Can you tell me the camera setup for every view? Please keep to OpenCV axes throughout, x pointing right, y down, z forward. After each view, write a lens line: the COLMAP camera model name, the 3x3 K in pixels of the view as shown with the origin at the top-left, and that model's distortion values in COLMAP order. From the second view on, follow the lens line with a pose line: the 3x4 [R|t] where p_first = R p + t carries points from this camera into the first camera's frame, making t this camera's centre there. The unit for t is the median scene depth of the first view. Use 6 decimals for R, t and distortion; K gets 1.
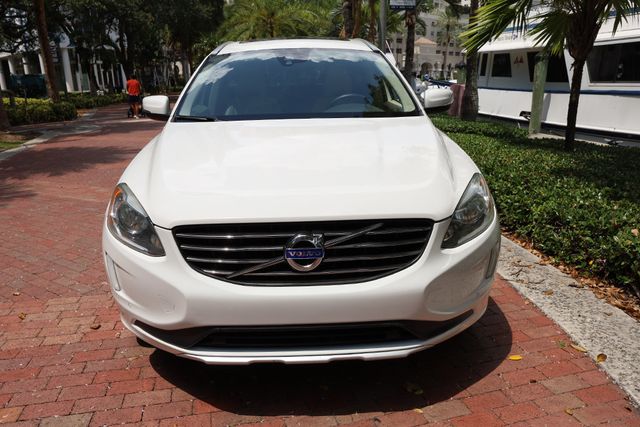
lens RADIAL K [[467.3, 0, 279.7], [0, 467.3, 232.7], [0, 0, 1]] dist [0.020151, 0.001093]
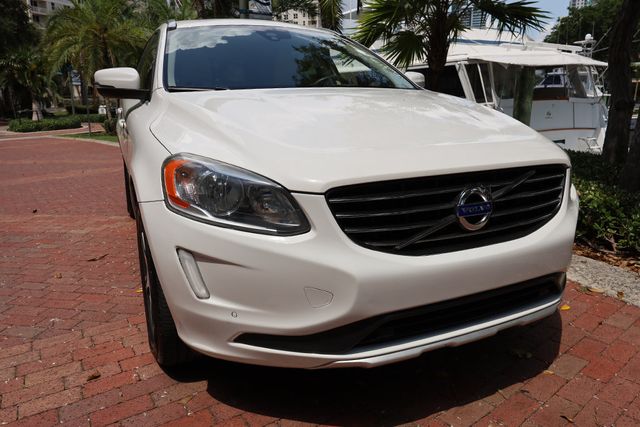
lens RADIAL K [[462.0, 0, 320.0], [0, 462.0, 213.5], [0, 0, 1]] dist [0.007231, 0.001722]
pose [[0.910483, -0.085047, 0.404707, -0.477008], [0.117591, 0.991471, -0.056195, 0.057762], [-0.396476, 0.098755, 0.912718, 0.290995]]
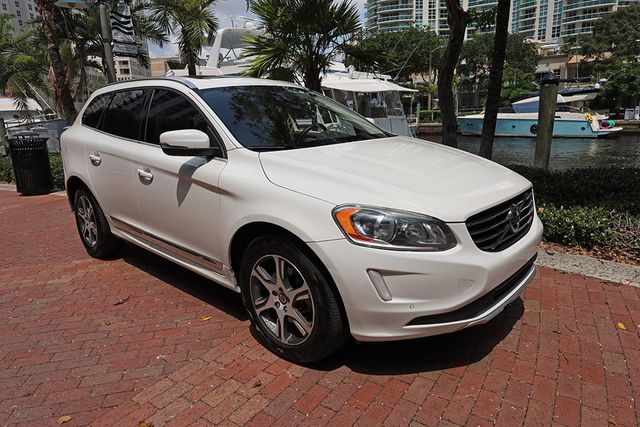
lens RADIAL K [[437.6, 0, 320.0], [0, 437.6, 213.5], [0, 0, 1]] dist [0.001037, 0.000115]
pose [[0.672031, -0.170589, 0.720607, -1.169362], [0.244389, 0.969676, 0.001637, -0.109360], [-0.699034, 0.175008, 0.693342, 0.406801]]
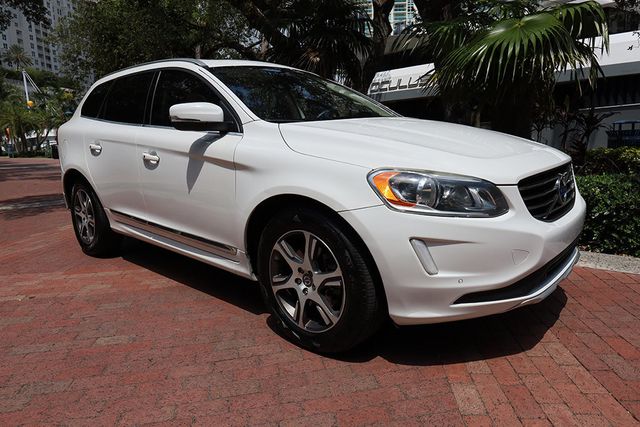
lens RADIAL K [[437.6, 0, 320.0], [0, 437.6, 213.5], [0, 0, 1]] dist [0.001037, 0.000115]
pose [[0.659829, -0.136722, 0.738873, -1.163221], [0.251445, 0.966794, -0.045650, -0.009617], [-0.708096, 0.215907, 0.672297, 0.573334]]
